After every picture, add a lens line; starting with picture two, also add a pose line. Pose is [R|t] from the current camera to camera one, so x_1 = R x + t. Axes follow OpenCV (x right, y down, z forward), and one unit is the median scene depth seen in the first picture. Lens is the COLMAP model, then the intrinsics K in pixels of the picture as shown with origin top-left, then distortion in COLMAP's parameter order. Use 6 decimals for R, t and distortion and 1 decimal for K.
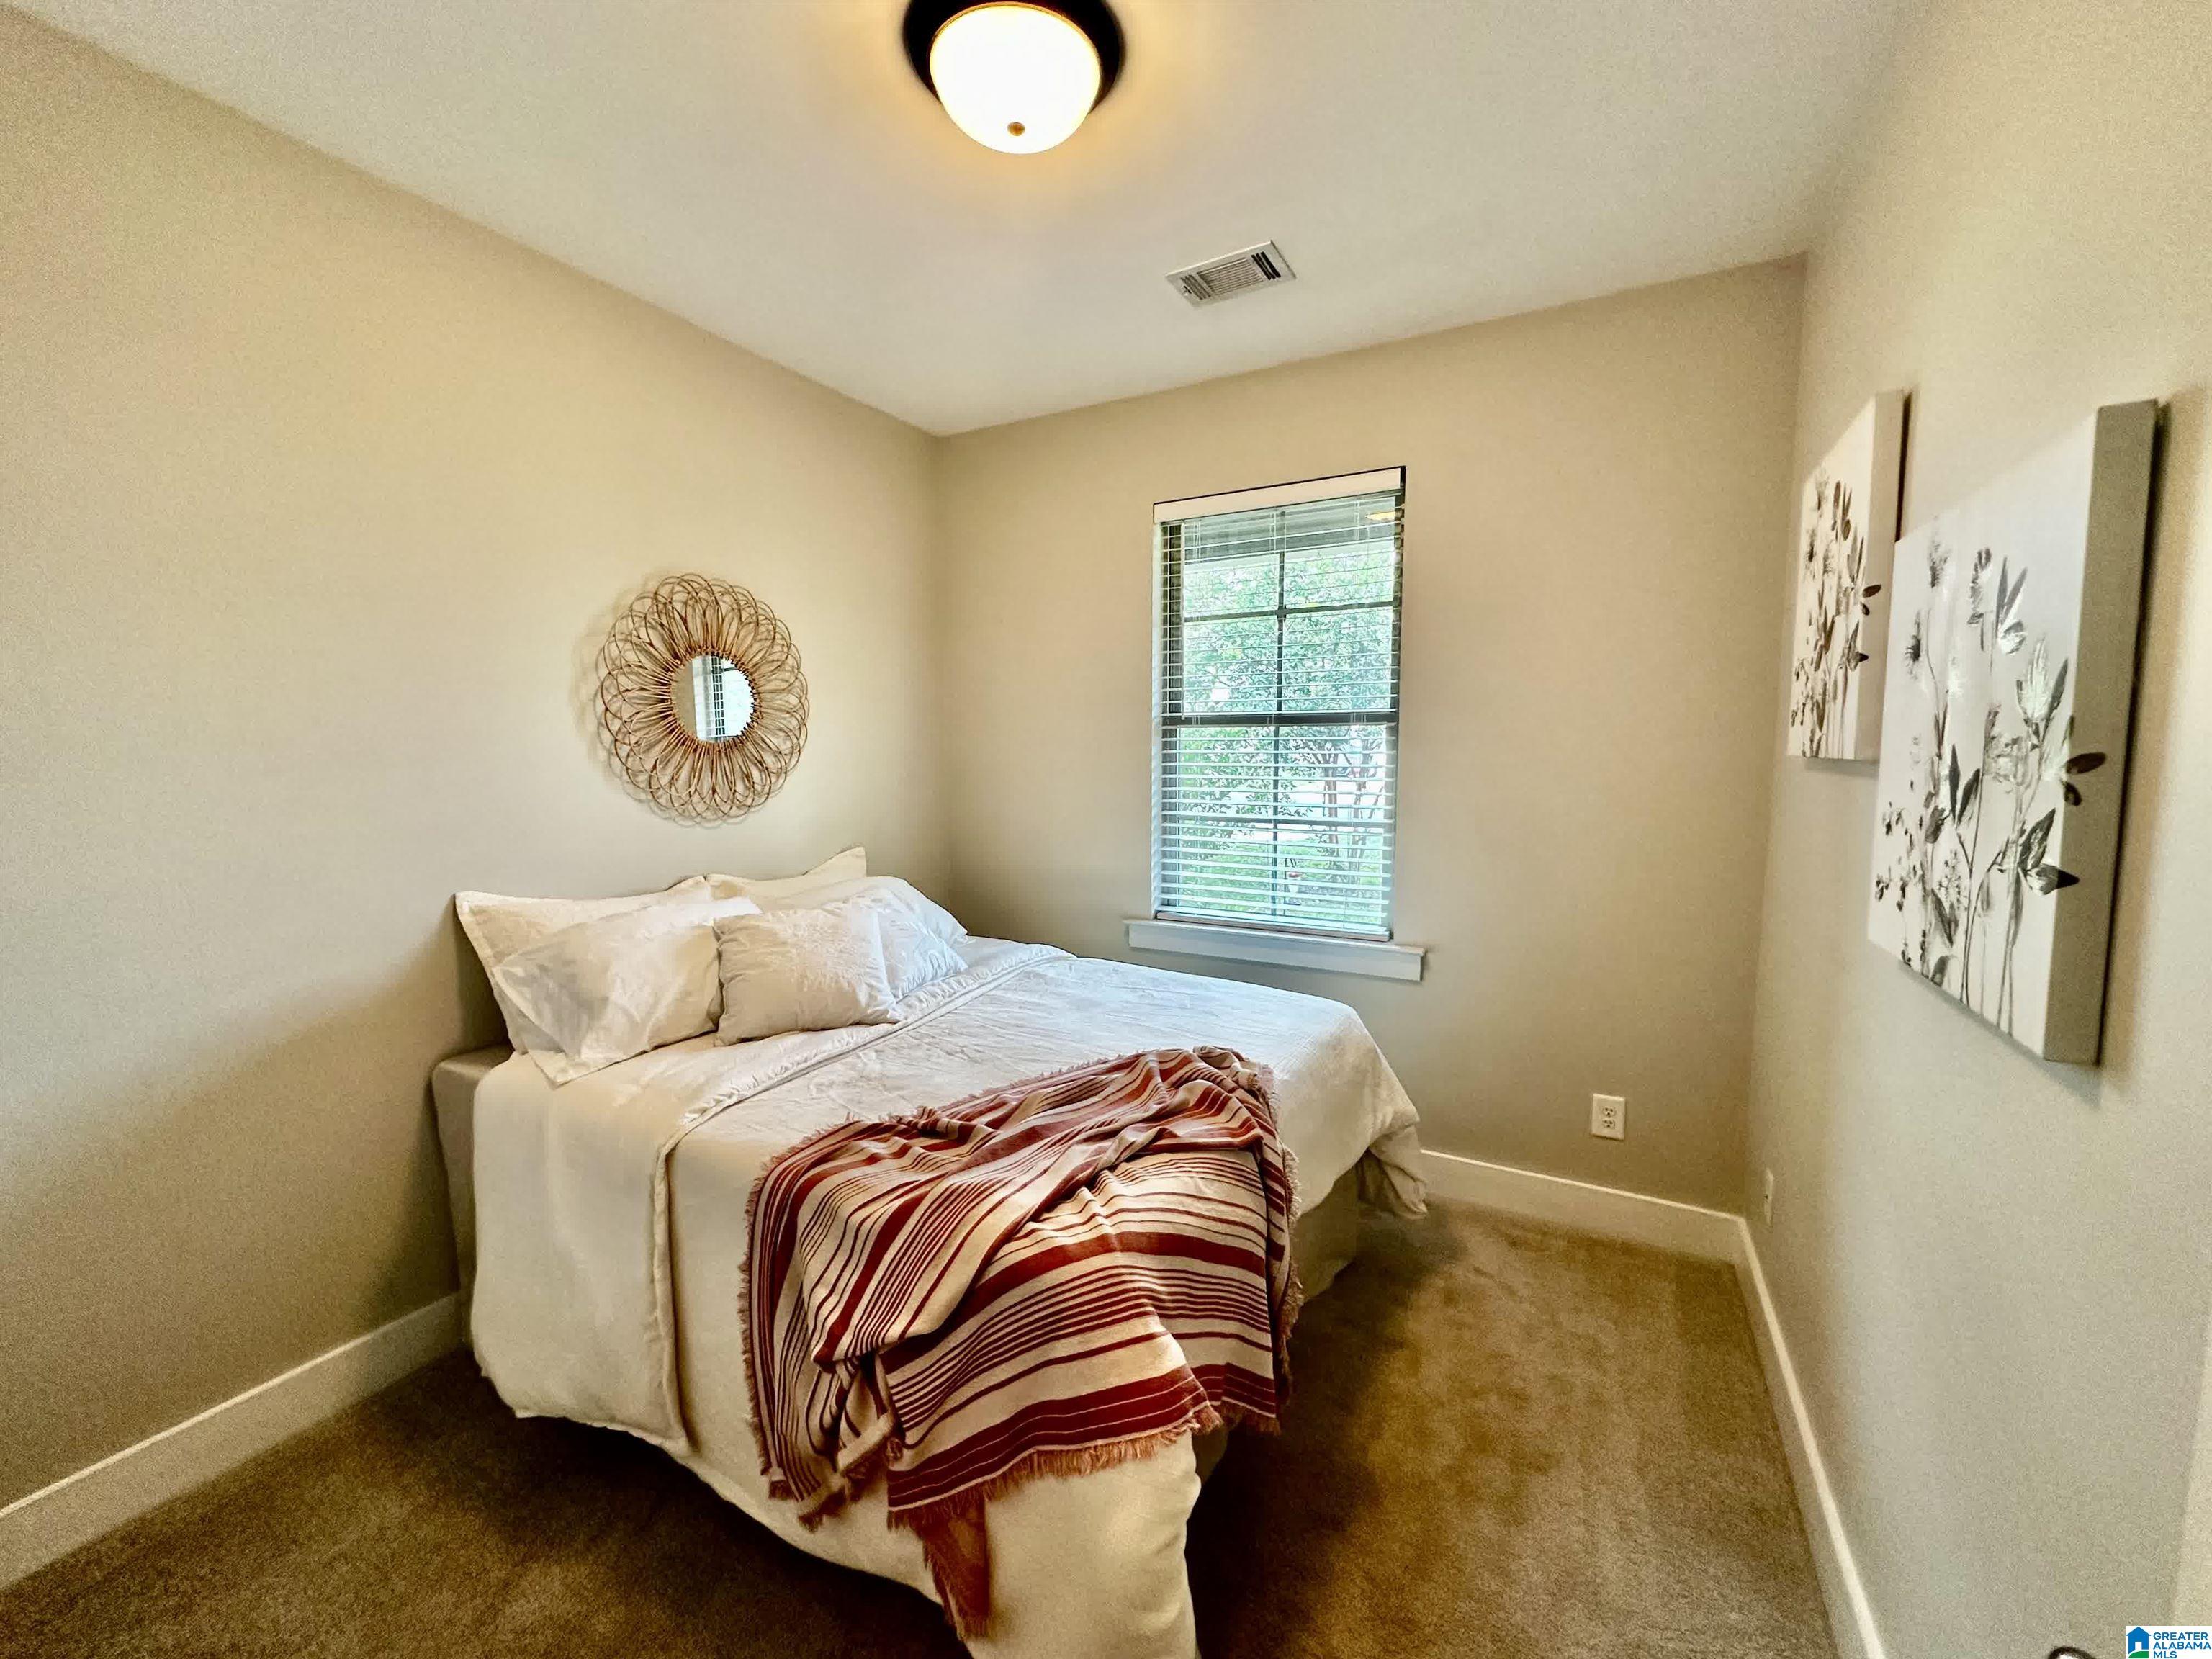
lens RADIAL K [[879.4, 0, 1103.4], [0, 879.4, 825.7], [0, 0, 1]] dist [-0.001716, -0.000301]
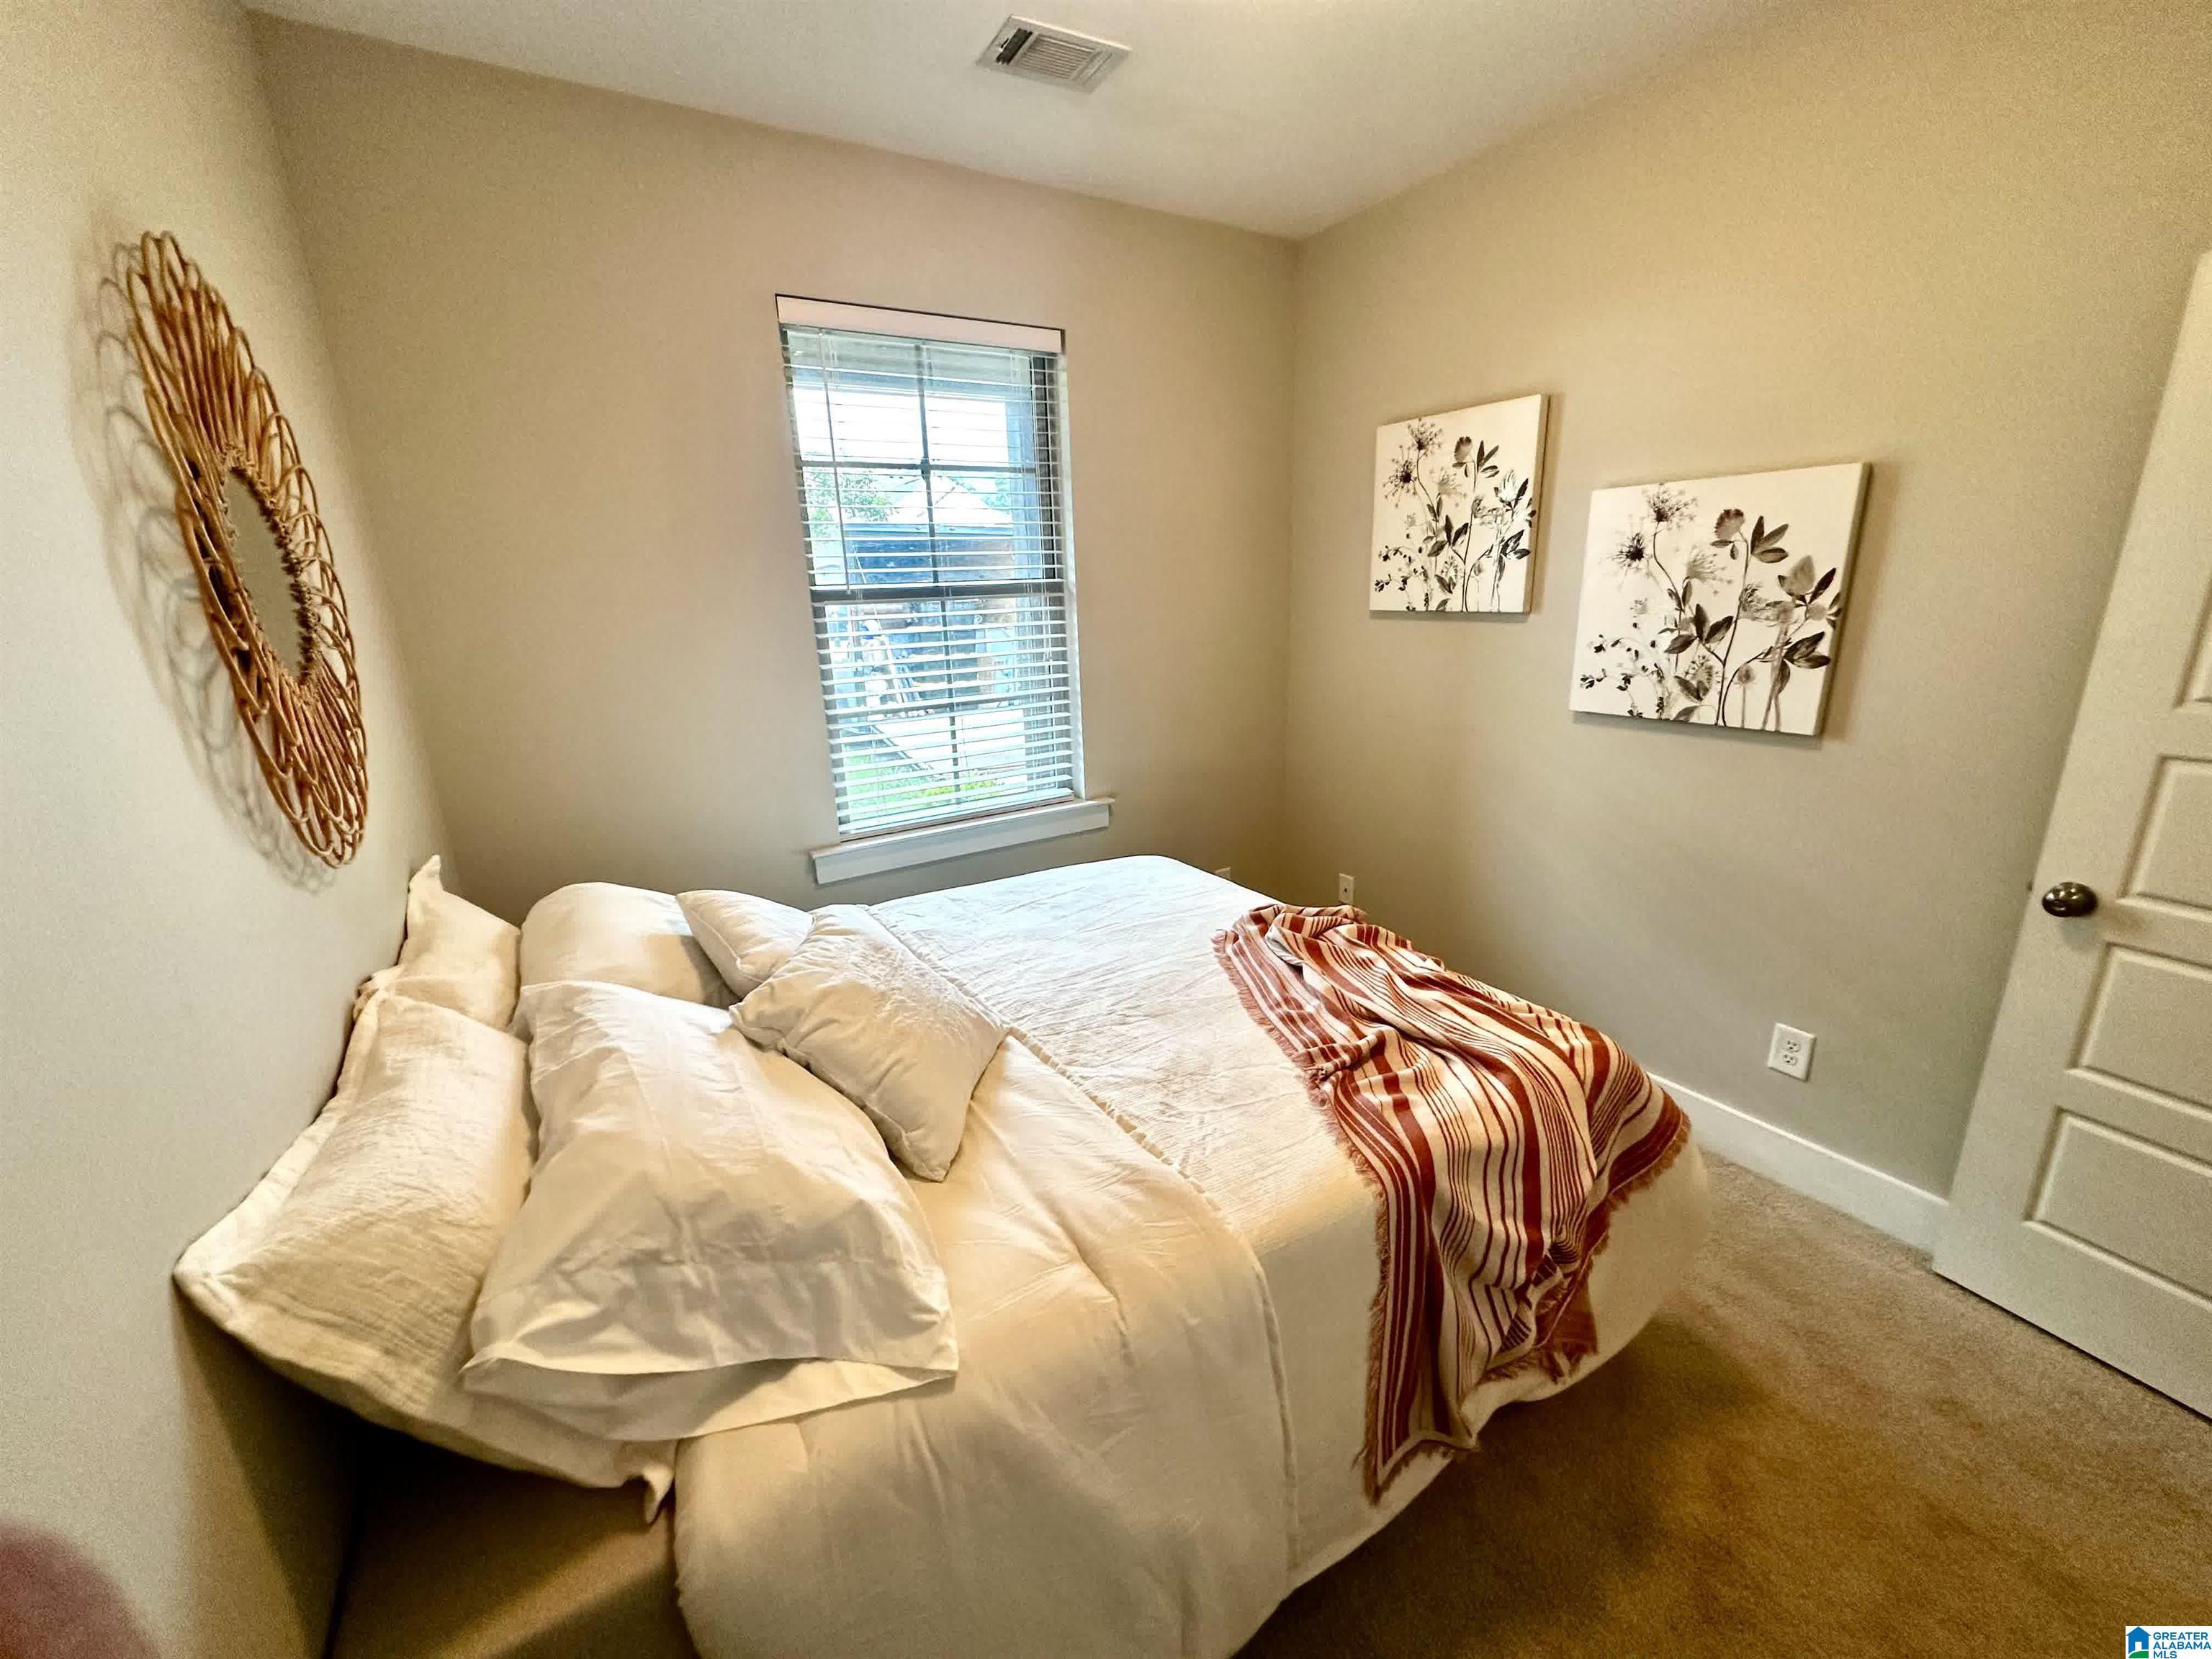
lens RADIAL K [[879.4, 0, 1110.8], [0, 879.4, 828.6], [0, 0, 1]] dist [-0.001716, -0.000301]
pose [[0.495045, -0.253492, 0.831067, -0.697320], [0.113553, 0.967166, 0.227365, -0.092726], [-0.861415, -0.018186, 0.507576, 0.500807]]
